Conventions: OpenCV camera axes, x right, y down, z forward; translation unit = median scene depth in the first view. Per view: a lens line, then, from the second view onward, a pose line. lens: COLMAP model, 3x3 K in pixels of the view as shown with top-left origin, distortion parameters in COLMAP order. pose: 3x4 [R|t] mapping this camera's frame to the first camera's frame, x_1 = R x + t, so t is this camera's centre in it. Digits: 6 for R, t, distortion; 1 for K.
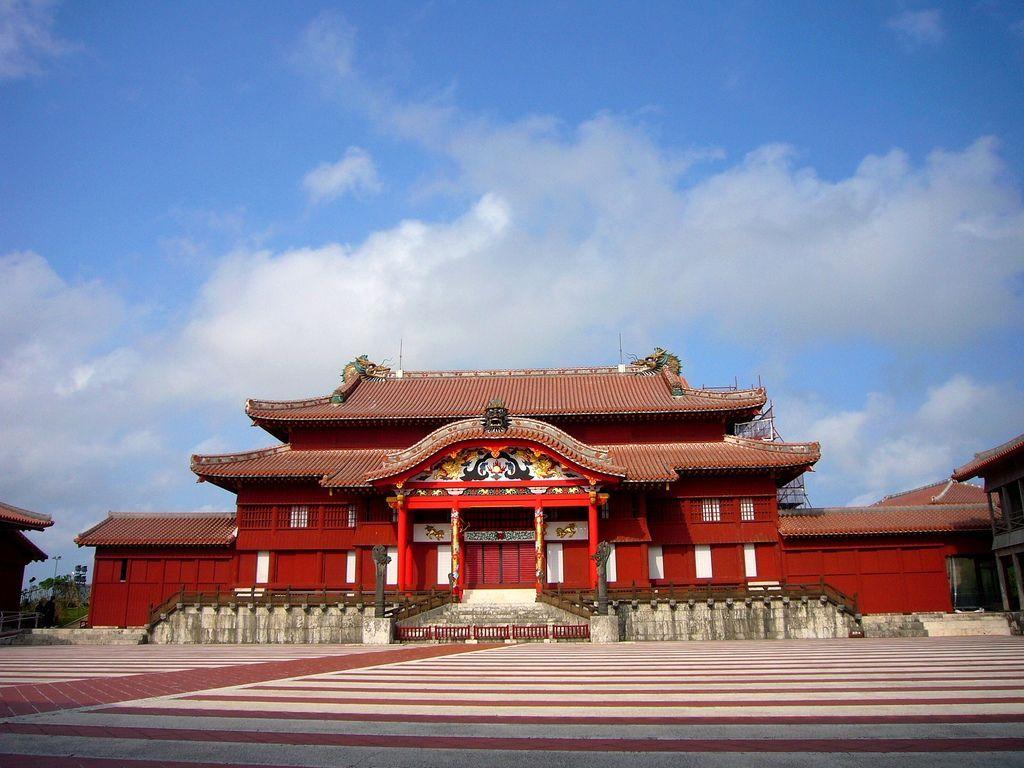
lens RADIAL K [[918.0, 0, 513.3], [0, 918.0, 382.4], [0, 0, 1]] dist [-0.061034, 0.004340]
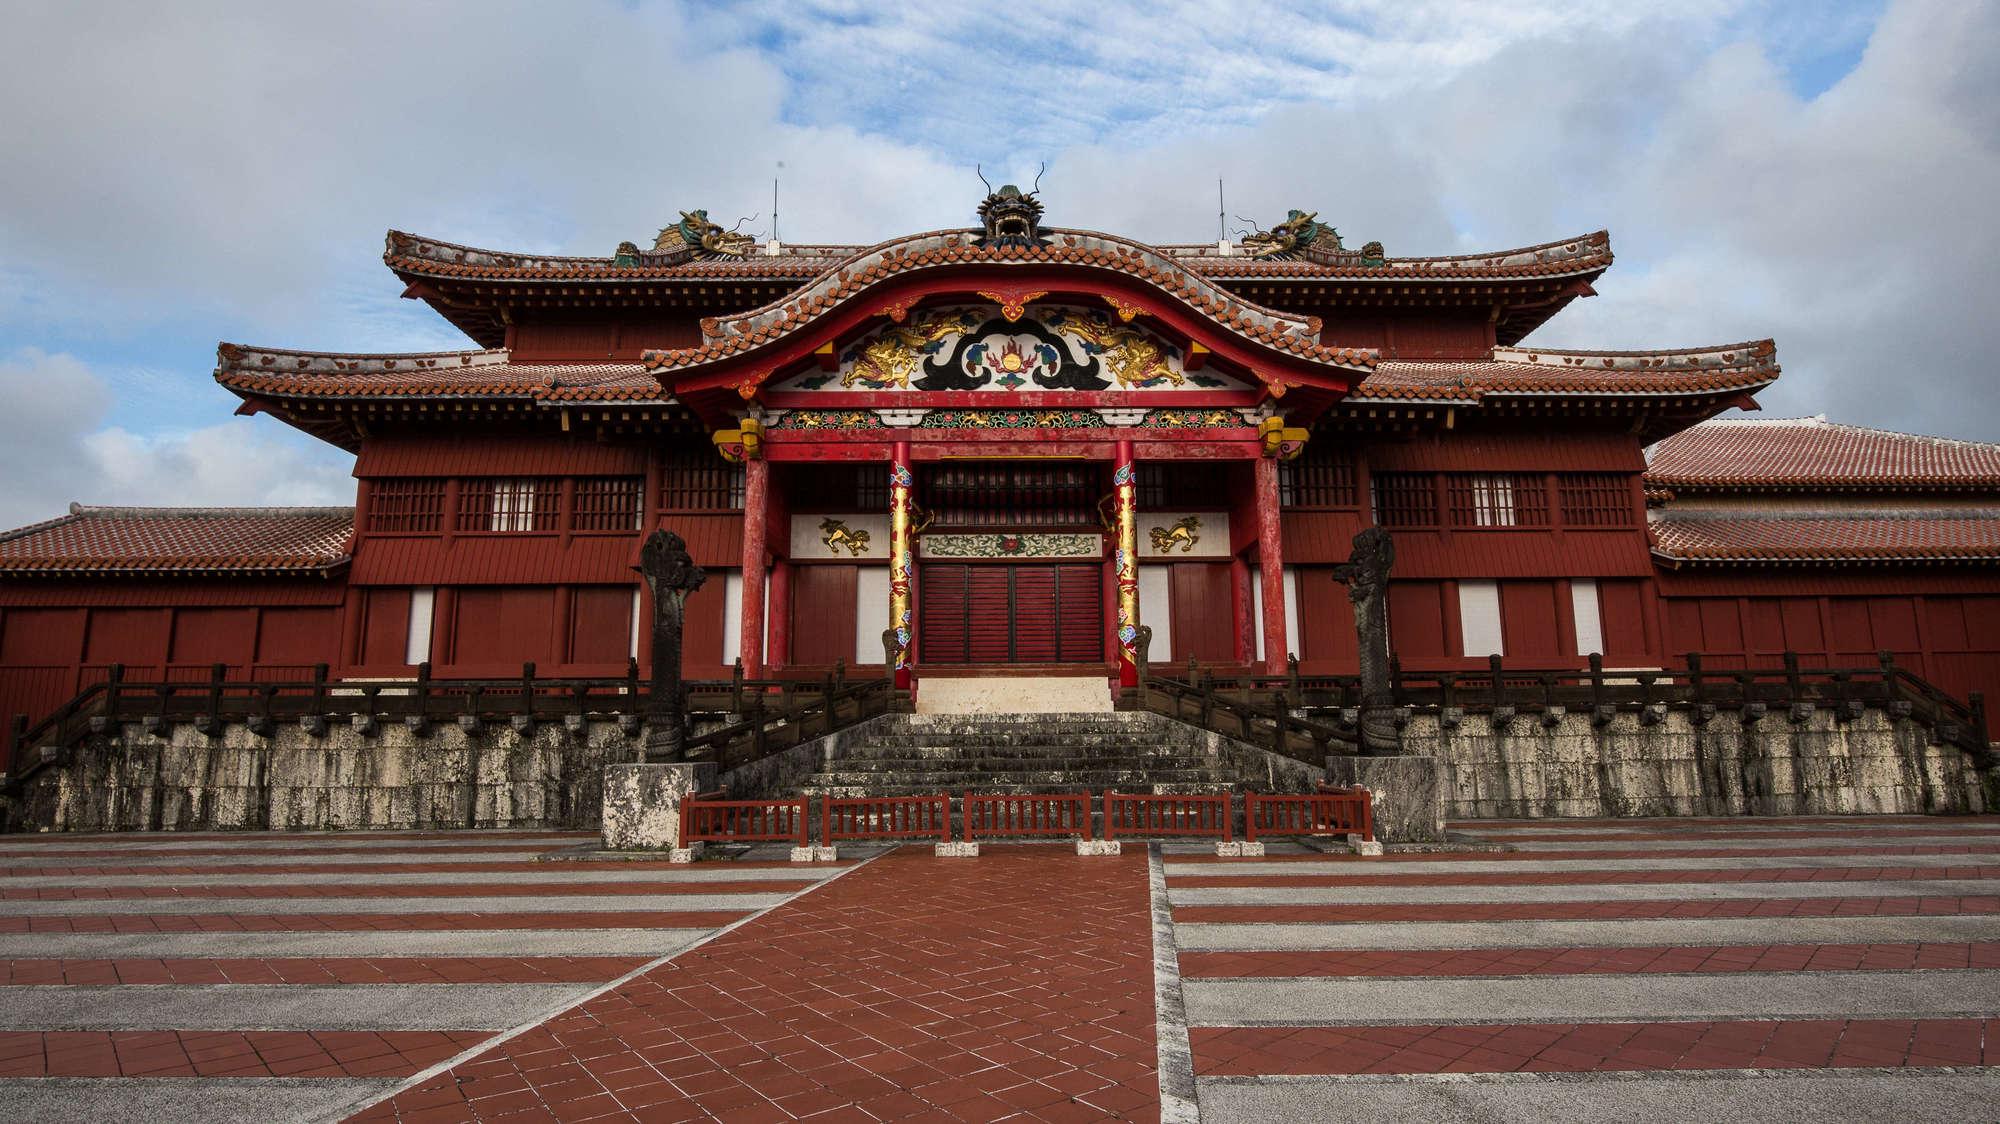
lens RADIAL K [[1035.2, 0, 999.0], [0, 1035.2, 569.8], [0, 0, 1]] dist [0.001365, -0.000638]
pose [[0.998007, 0.011005, 0.062141, -0.048770], [-0.017235, 0.994775, 0.100625, 0.136713], [-0.060709, -0.101495, 0.992982, 0.569910]]
